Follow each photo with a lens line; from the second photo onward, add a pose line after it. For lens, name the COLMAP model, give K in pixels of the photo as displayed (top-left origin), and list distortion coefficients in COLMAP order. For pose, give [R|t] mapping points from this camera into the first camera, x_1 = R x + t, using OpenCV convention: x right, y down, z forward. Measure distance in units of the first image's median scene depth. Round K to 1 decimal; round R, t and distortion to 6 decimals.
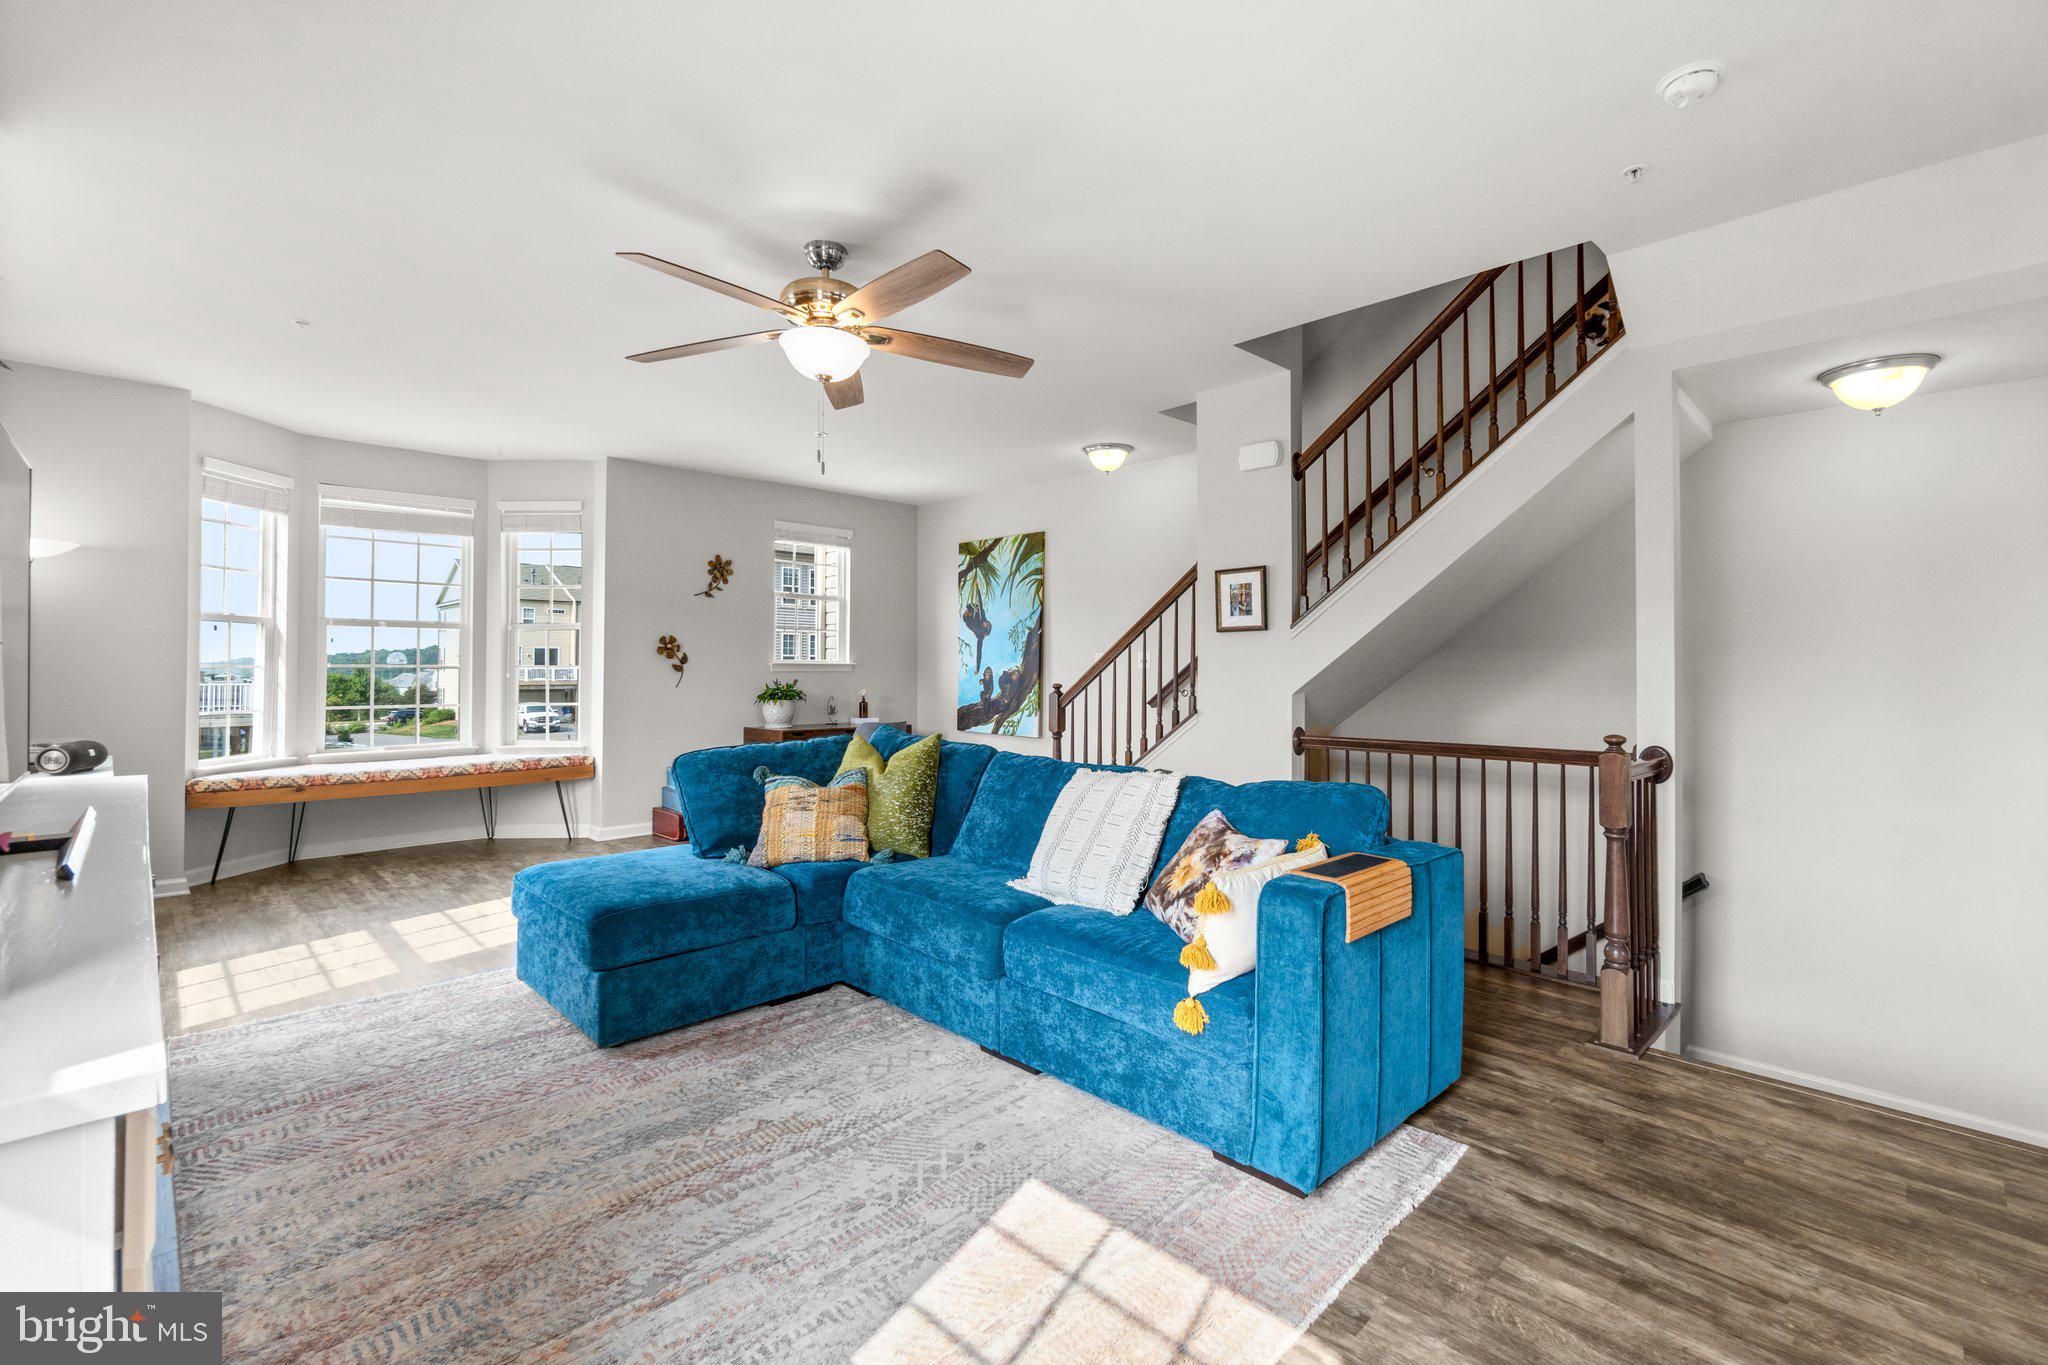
lens RADIAL K [[894.6, 0, 1025.6], [0, 894.6, 653.4], [0, 0, 1]] dist [-0.015269, 0.000042]
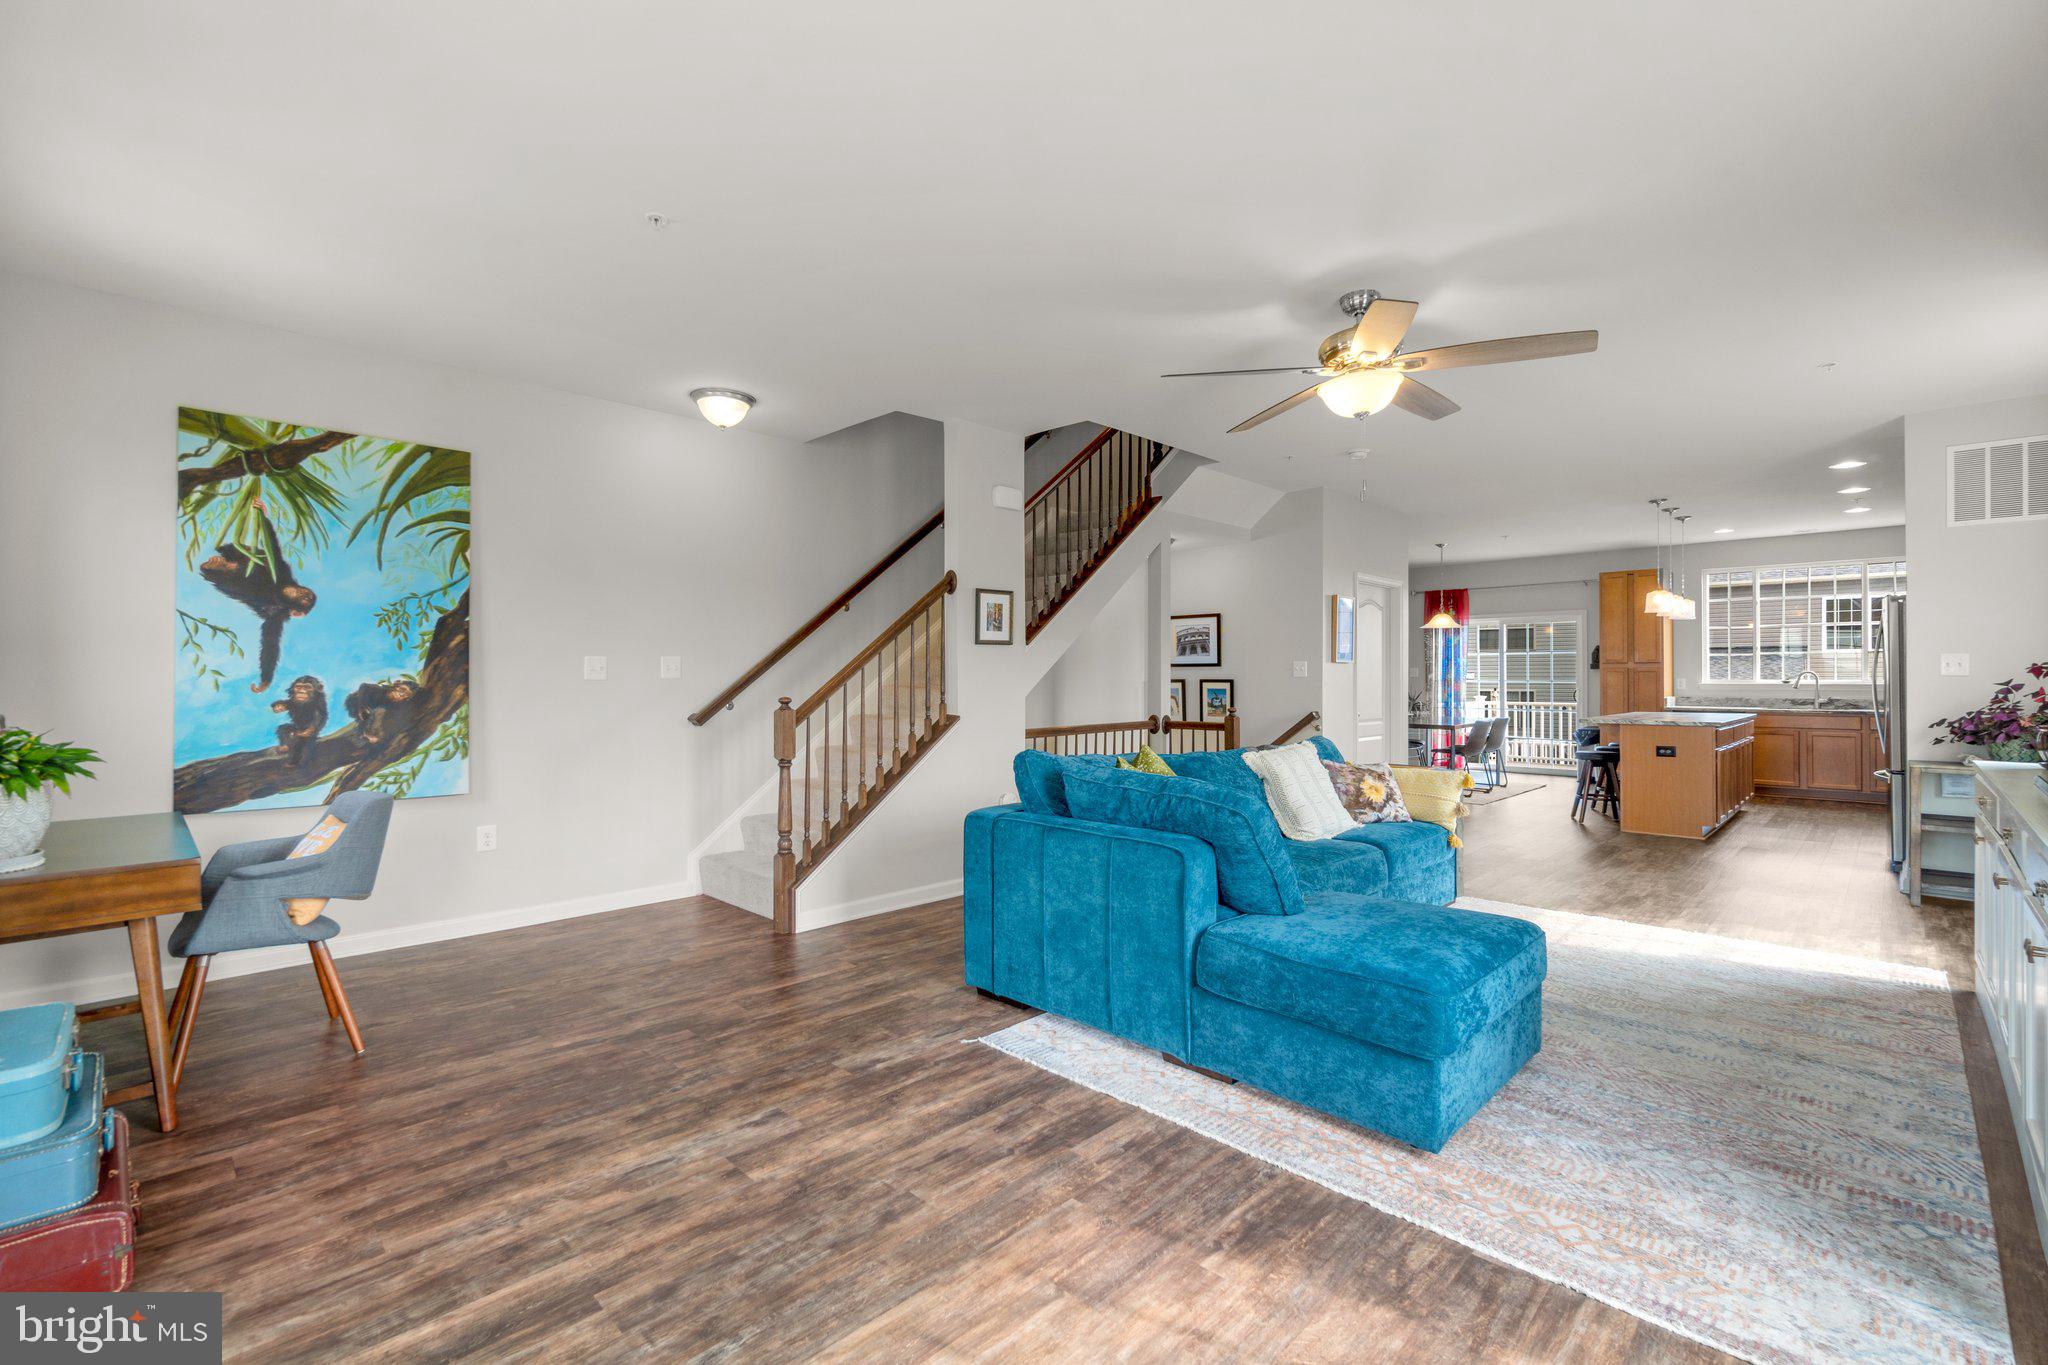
lens RADIAL K [[889.6, 0, 1021.7], [0, 889.6, 679.5], [0, 0, 1]] dist [-0.002752, 0.000144]
pose [[-0.007146, -0.005894, 0.999957, -0.687378], [-0.014740, 0.999875, 0.005788, 0.009807], [-0.999866, -0.014698, -0.007232, 0.739215]]
